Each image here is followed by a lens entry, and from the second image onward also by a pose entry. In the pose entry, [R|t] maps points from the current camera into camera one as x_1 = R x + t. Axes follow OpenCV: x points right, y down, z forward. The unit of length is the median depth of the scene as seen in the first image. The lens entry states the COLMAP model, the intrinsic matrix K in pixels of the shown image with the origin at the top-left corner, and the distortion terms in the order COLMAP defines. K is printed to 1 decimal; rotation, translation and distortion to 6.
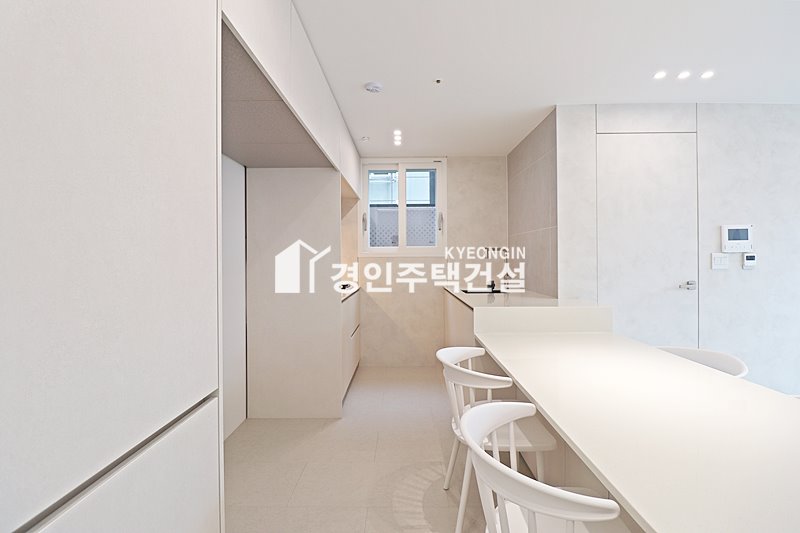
lens RADIAL K [[368.6, 0, 400.6], [0, 368.6, 258.9], [0, 0, 1]] dist [-0.007352, -0.009406]
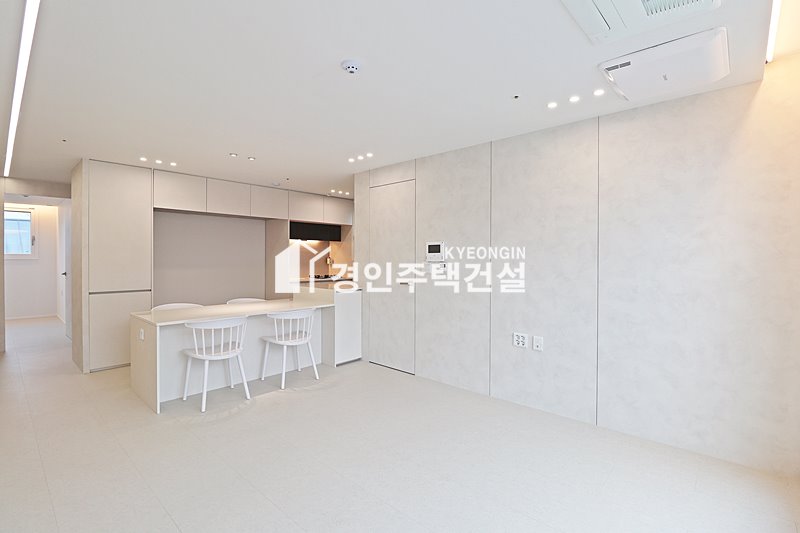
lens RADIAL K [[368.6, 0, 398.6], [0, 368.6, 261.5], [0, 0, 1]] dist [-0.007352, -0.009406]
pose [[0.751145, 0.015786, -0.659949, 1.135897], [-0.010875, 0.999874, 0.011540, -0.021490], [0.660048, -0.001491, 0.751222, -0.100458]]
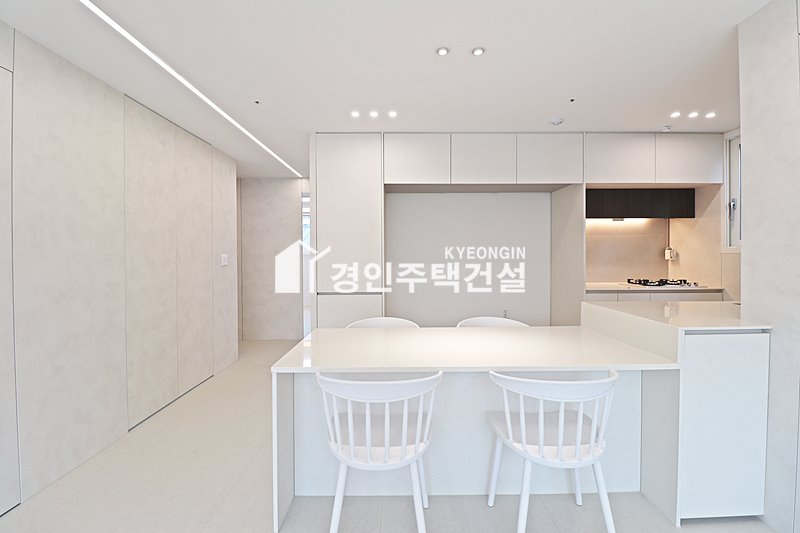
lens RADIAL K [[368.6, 0, 401.4], [0, 368.6, 259.1], [0, 0, 1]] dist [-0.007352, -0.009406]
pose [[0.025307, 0.019572, -0.999488, 0.700873], [0.002340, 0.999804, 0.019638, -0.008795], [0.999677, -0.002836, 0.025256, 0.251270]]
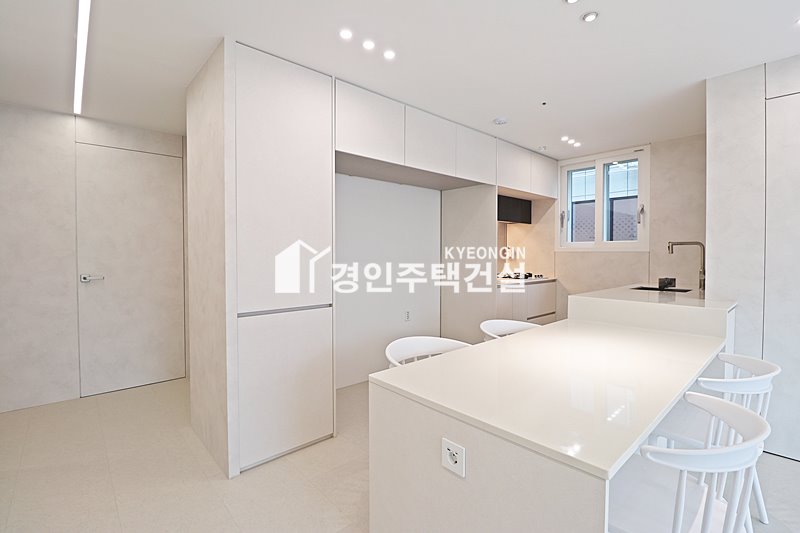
lens RADIAL K [[368.6, 0, 401.4], [0, 368.6, 258.6], [0, 0, 1]] dist [-0.007352, -0.009406]
pose [[0.682899, 0.016619, -0.730323, 0.376892], [-0.006794, 0.999842, 0.016400, 0.001010], [0.730481, -0.006238, 0.682905, -0.086865]]
